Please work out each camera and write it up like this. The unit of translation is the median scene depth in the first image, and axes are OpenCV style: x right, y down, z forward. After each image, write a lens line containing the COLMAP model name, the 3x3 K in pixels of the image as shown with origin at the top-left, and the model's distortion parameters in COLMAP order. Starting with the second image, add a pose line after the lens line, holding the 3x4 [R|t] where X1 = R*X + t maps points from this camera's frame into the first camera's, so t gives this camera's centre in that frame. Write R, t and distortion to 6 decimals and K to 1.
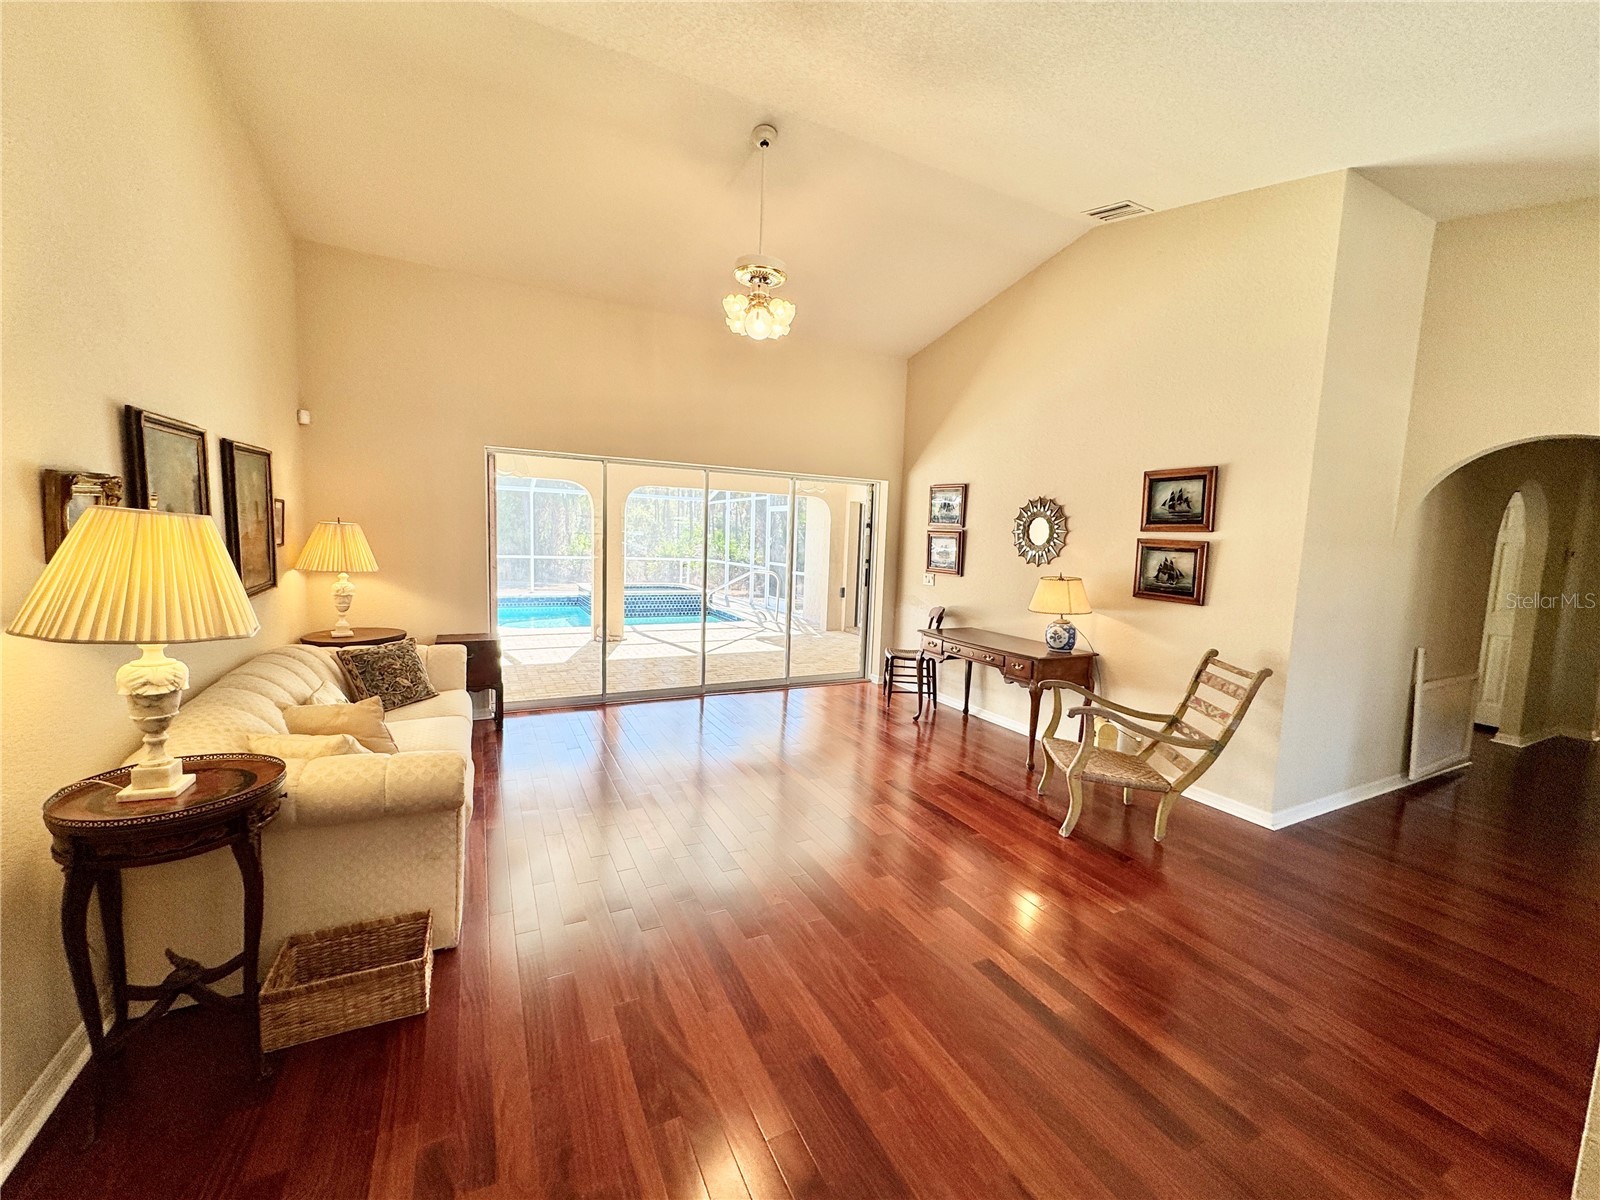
lens RADIAL K [[641.6, 0, 806.5], [0, 641.6, 597.4], [0, 0, 1]] dist [-0.002875, 0.000313]
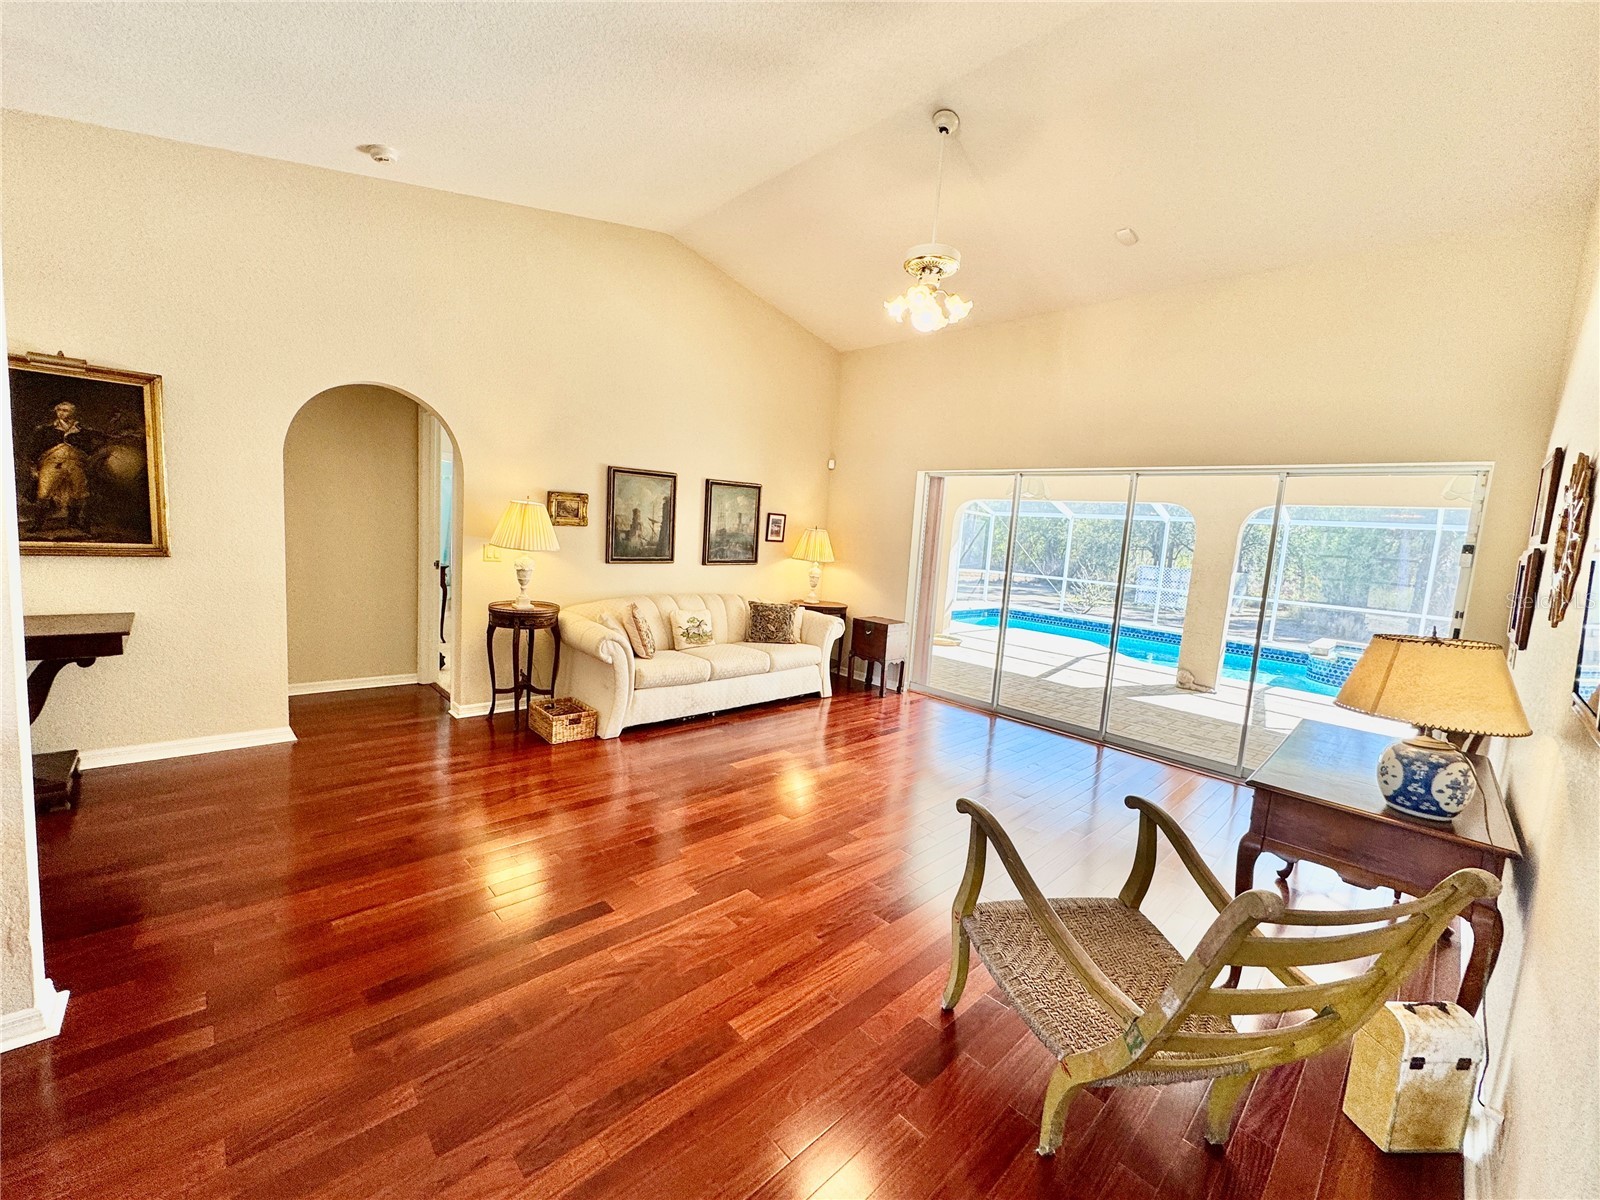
lens RADIAL K [[641.6, 0, 806.7], [0, 641.6, 602.5], [0, 0, 1]] dist [-0.002875, 0.000313]
pose [[0.290585, 0.096692, -0.951951, 0.749266], [-0.153273, 0.986738, 0.053439, -0.021174], [0.944493, 0.130380, 0.301552, 0.521894]]
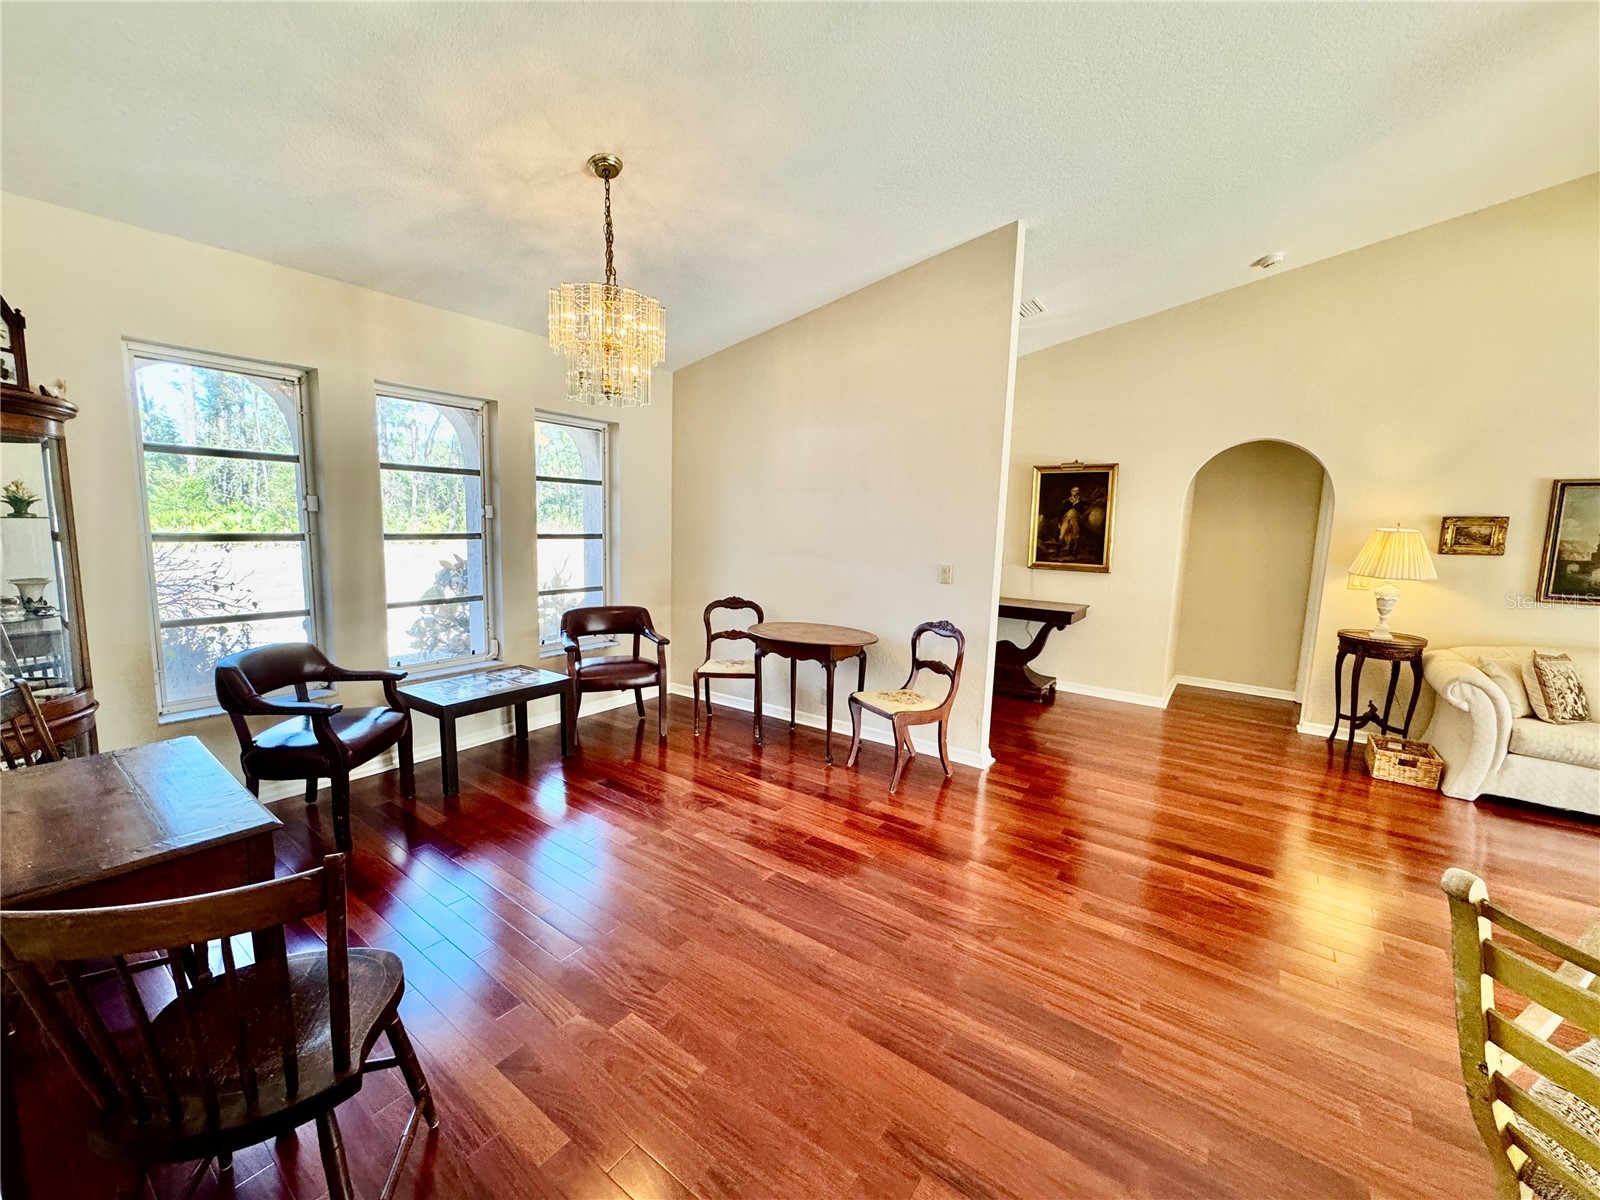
lens RADIAL K [[641.6, 0, 792.1], [0, 641.6, 597.2], [0, 0, 1]] dist [-0.002875, 0.000313]
pose [[-0.885858, -0.000203, -0.463957, 0.926638], [-0.100979, 0.976112, 0.192378, -0.051470], [0.452835, 0.217270, -0.864716, 0.856106]]
